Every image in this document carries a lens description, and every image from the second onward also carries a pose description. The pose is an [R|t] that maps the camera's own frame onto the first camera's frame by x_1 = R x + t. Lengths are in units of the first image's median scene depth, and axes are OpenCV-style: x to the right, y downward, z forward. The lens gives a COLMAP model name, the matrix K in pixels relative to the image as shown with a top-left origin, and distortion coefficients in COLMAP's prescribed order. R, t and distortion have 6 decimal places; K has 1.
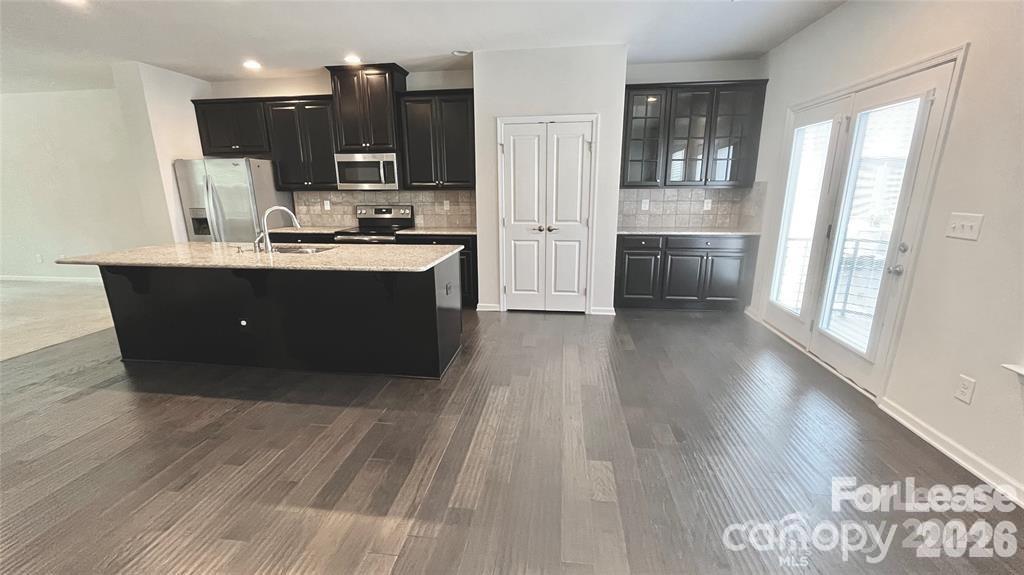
lens RADIAL K [[417.5, 0, 509.2], [0, 417.5, 289.0], [0, 0, 1]] dist [-0.002055, -0.000202]
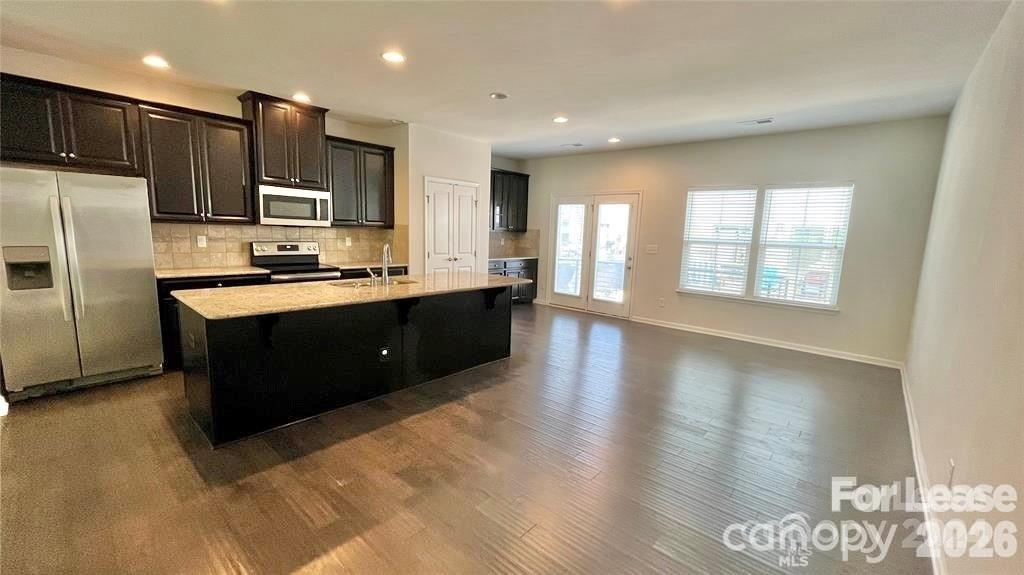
lens RADIAL K [[417.5, 0, 510.0], [0, 417.5, 290.3], [0, 0, 1]] dist [-0.002055, -0.000202]
pose [[0.555774, -0.095384, 0.825844, -0.900783], [0.159677, 0.987148, 0.006556, -0.020636], [-0.815855, 0.128225, 0.563861, 0.082347]]
